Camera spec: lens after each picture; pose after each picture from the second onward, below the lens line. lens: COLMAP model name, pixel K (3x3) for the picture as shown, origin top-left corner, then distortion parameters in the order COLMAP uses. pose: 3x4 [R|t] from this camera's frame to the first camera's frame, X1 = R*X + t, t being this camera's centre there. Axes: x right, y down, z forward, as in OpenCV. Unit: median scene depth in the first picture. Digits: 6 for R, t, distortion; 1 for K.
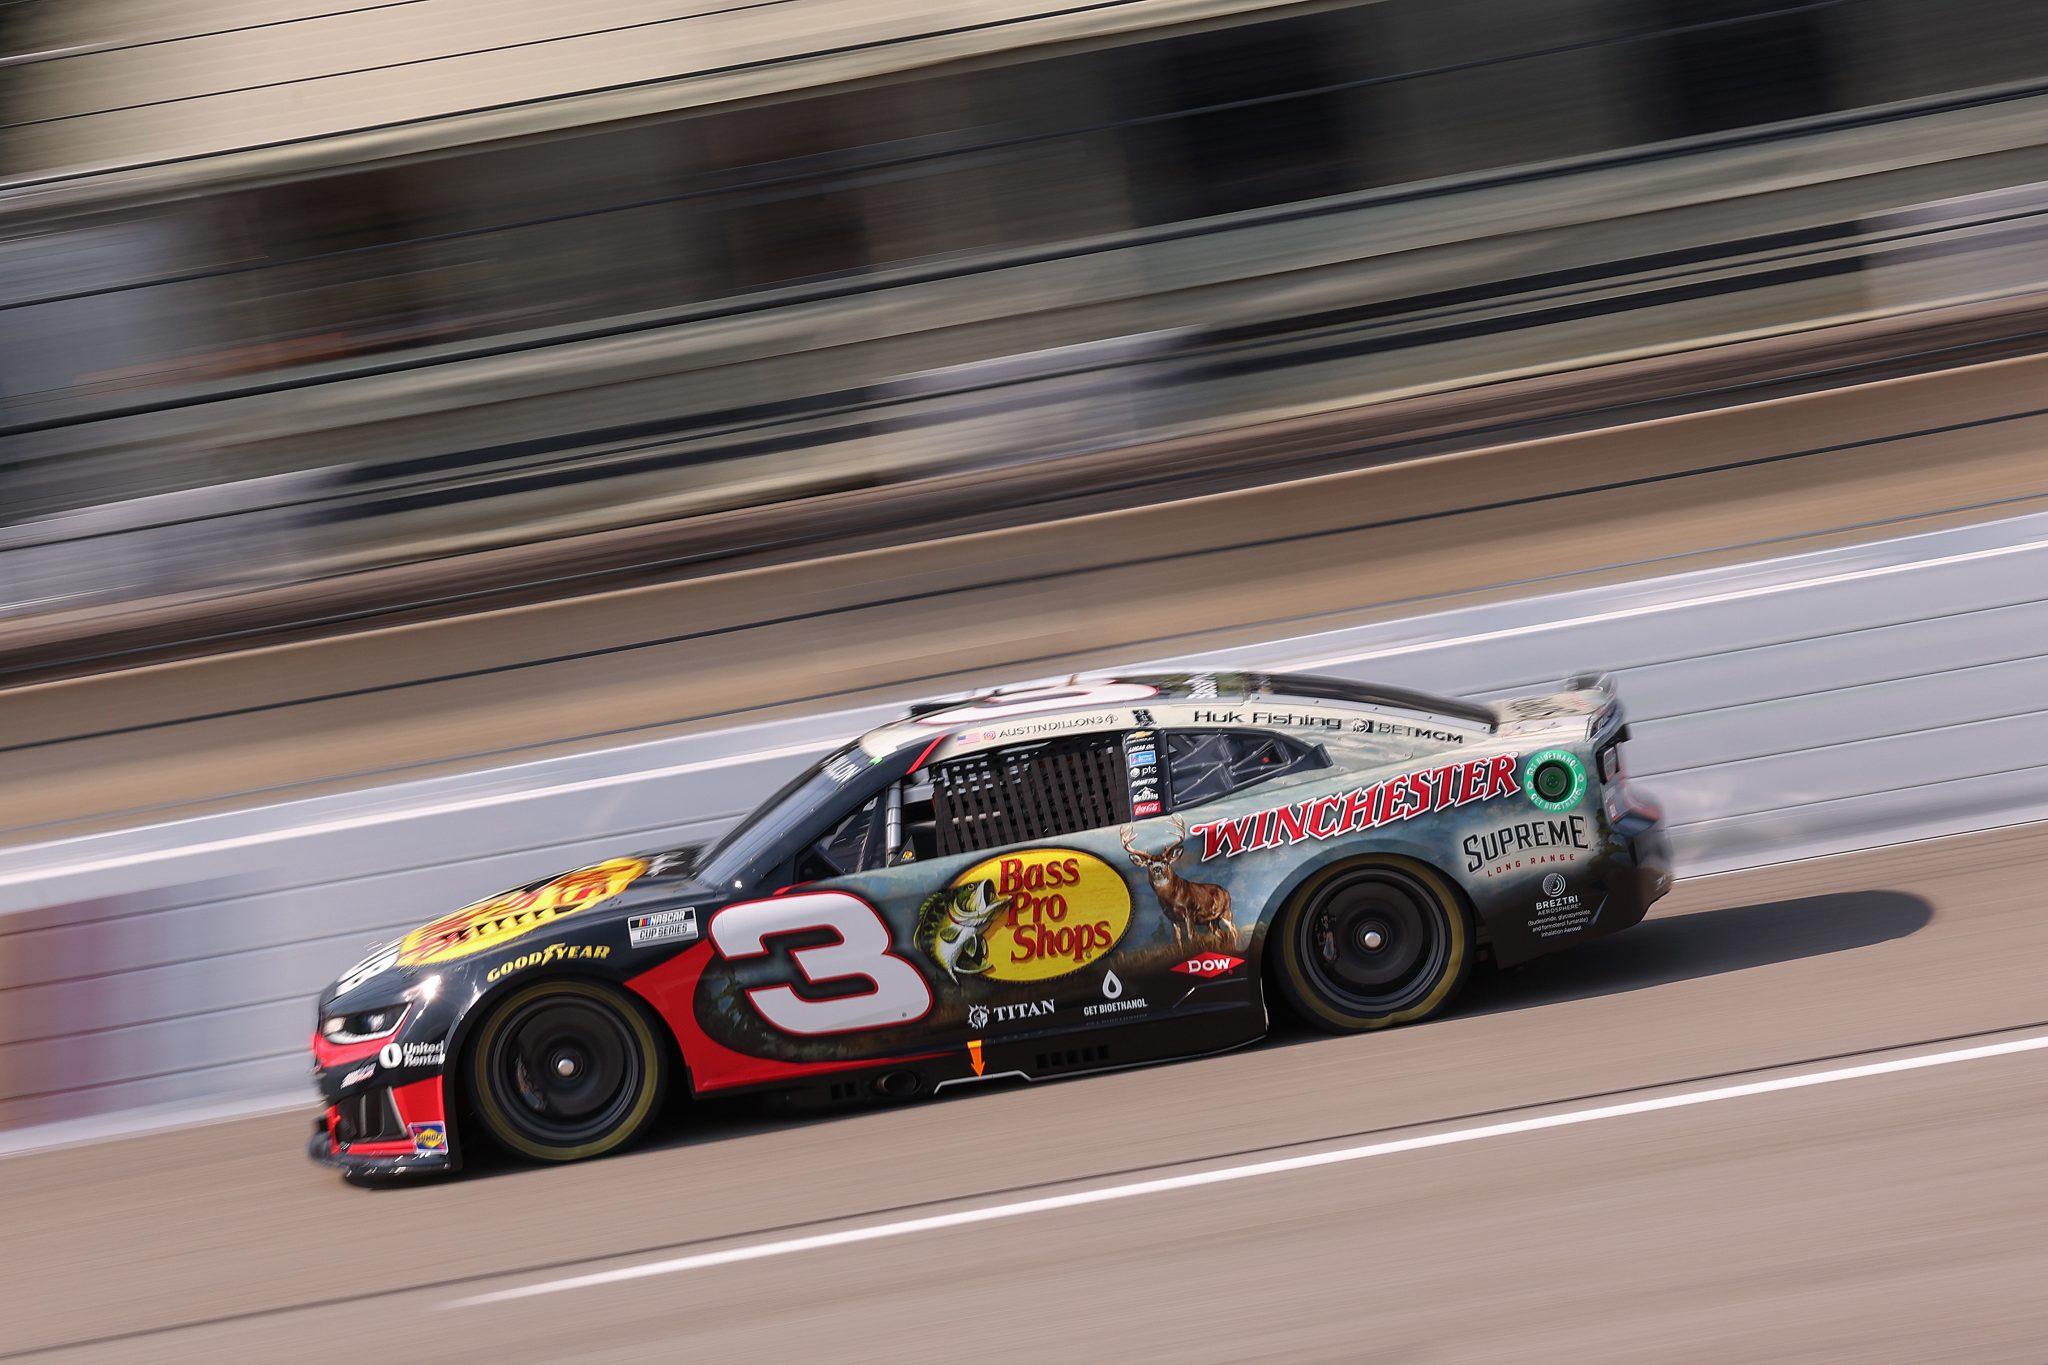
lens RADIAL K [[14461.5, 0, 1024.3], [0, 14461.5, 759.1], [0, 0, 1]] dist [1.361308, -11.399324]
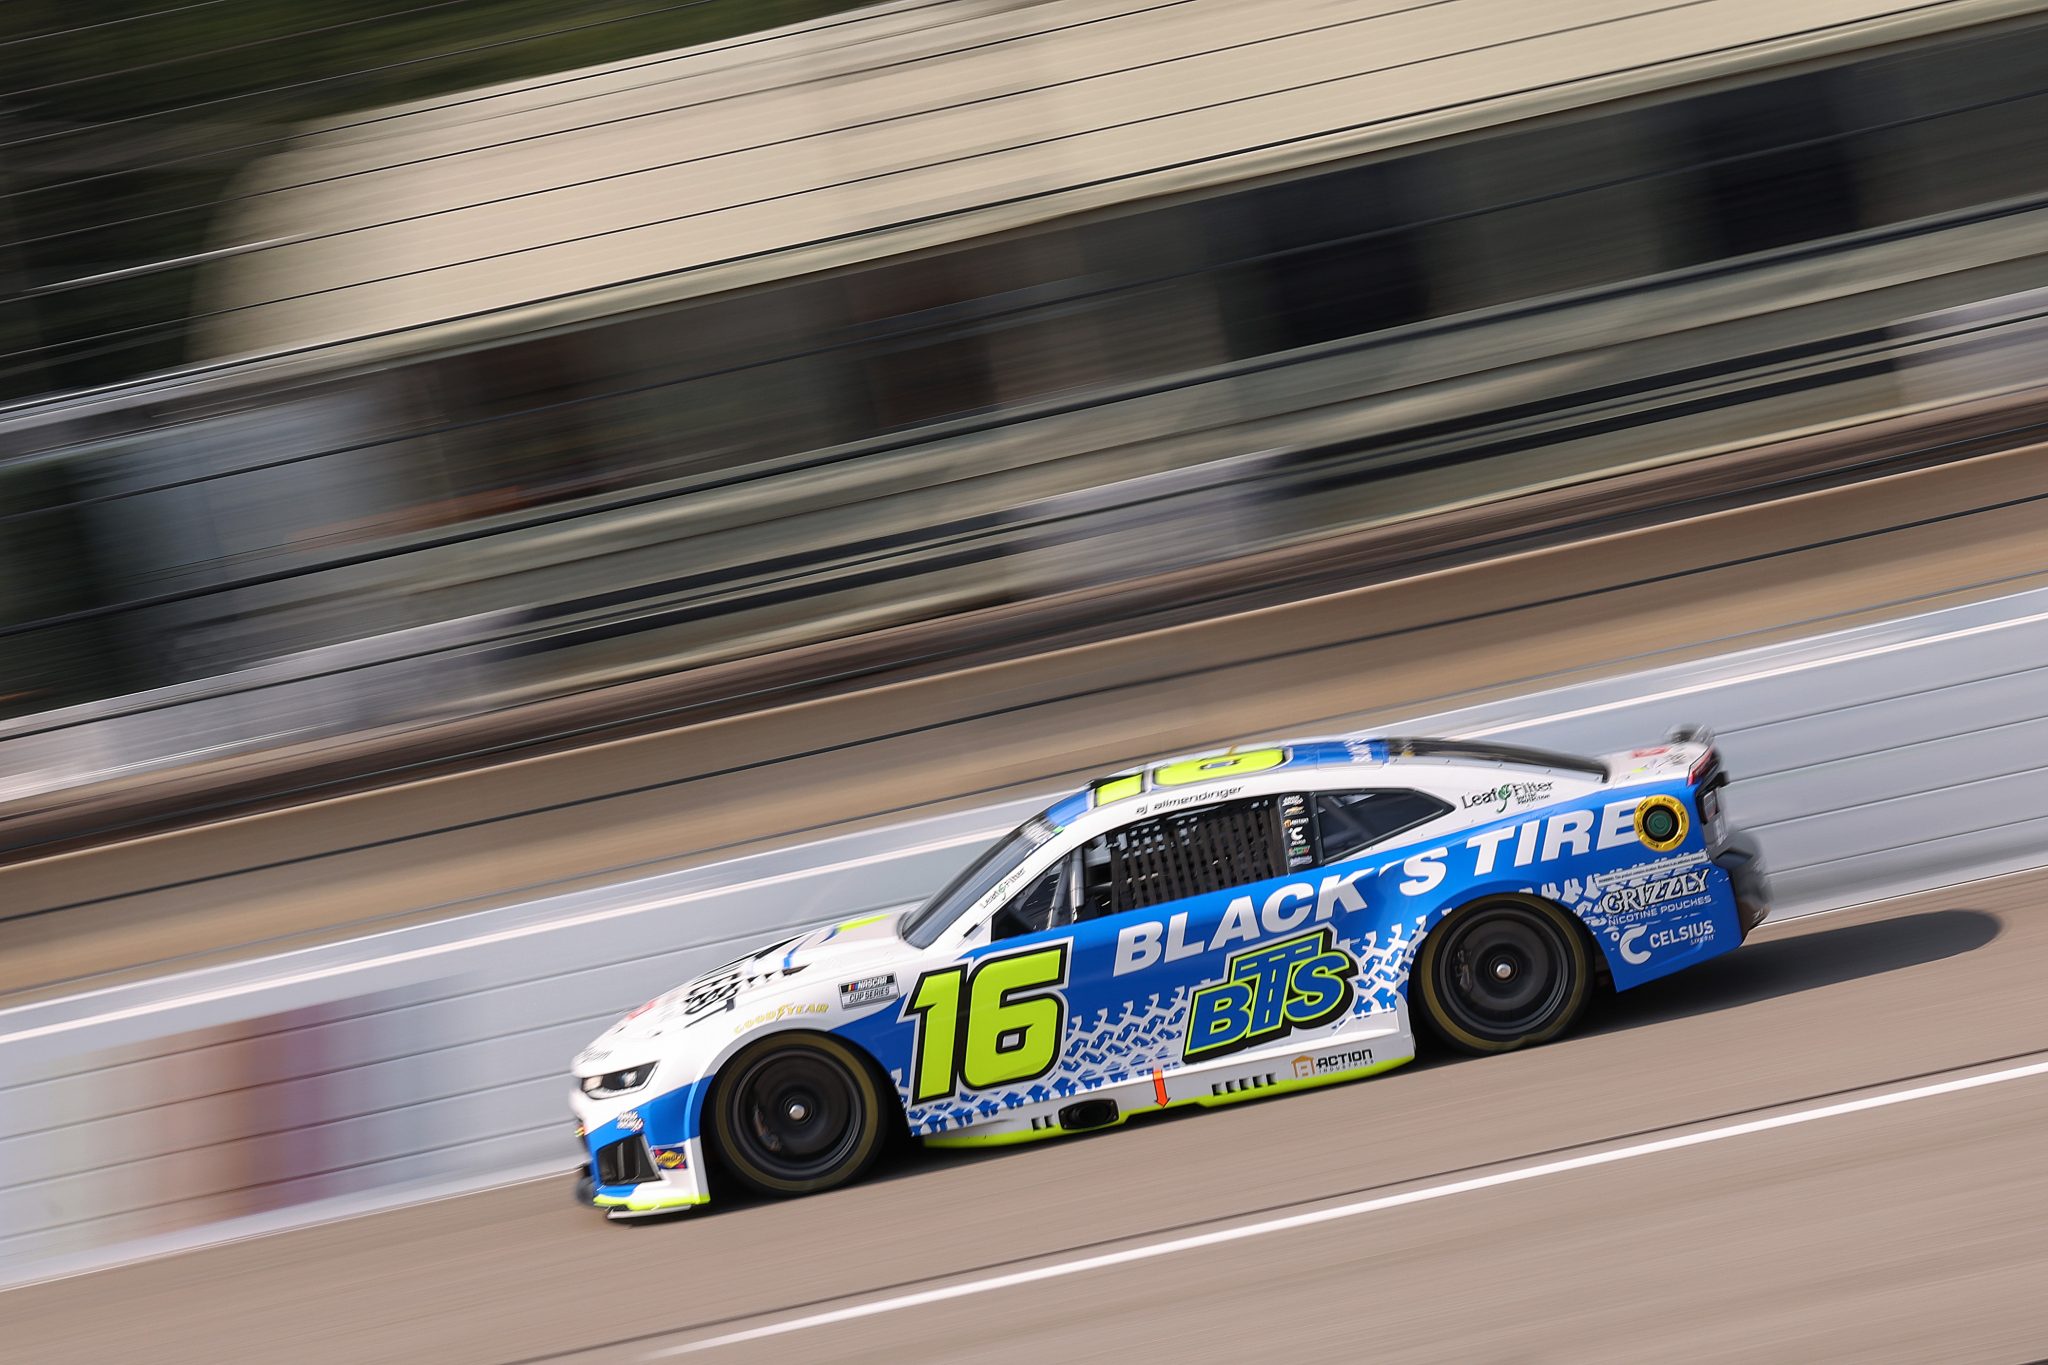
lens RADIAL K [[14461.5, 0, 1024.3], [0, 14461.5, 759.1], [0, 0, 1]] dist [1.361308, -11.399324]
pose [[0.999148, -0.040720, 0.006768, -0.017634], [0.040806, 0.999082, -0.013023, 0.007927], [-0.006232, 0.013288, 0.999892, -0.113449]]
